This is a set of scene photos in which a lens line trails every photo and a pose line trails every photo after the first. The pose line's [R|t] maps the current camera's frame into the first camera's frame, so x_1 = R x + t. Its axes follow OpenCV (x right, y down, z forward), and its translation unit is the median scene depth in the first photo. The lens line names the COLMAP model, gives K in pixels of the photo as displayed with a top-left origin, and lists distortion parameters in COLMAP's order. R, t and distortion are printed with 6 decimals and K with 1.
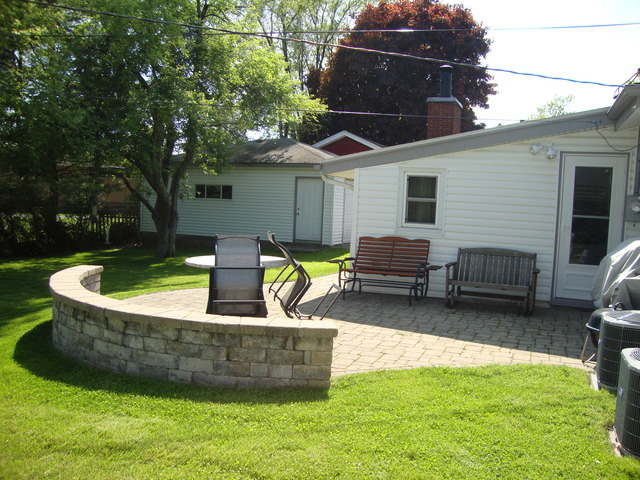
lens RADIAL K [[567.5, 0, 320.0], [0, 567.5, 240.0], [0, 0, 1]] dist [-0.158603, 0.009182]
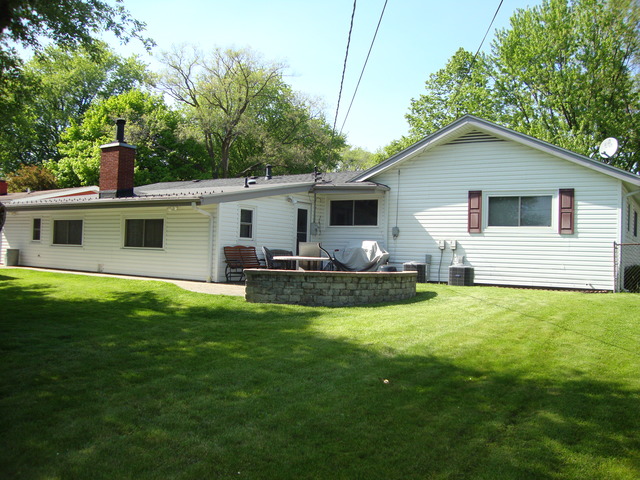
lens RADIAL K [[567.5, 0, 320.0], [0, 567.5, 240.0], [0, 0, 1]] dist [-0.158603, 0.009182]
pose [[0.203333, -0.014380, 0.979004, -2.430009], [0.046356, 0.998912, 0.005044, -0.034430], [-0.978012, 0.044357, 0.203778, 0.742325]]
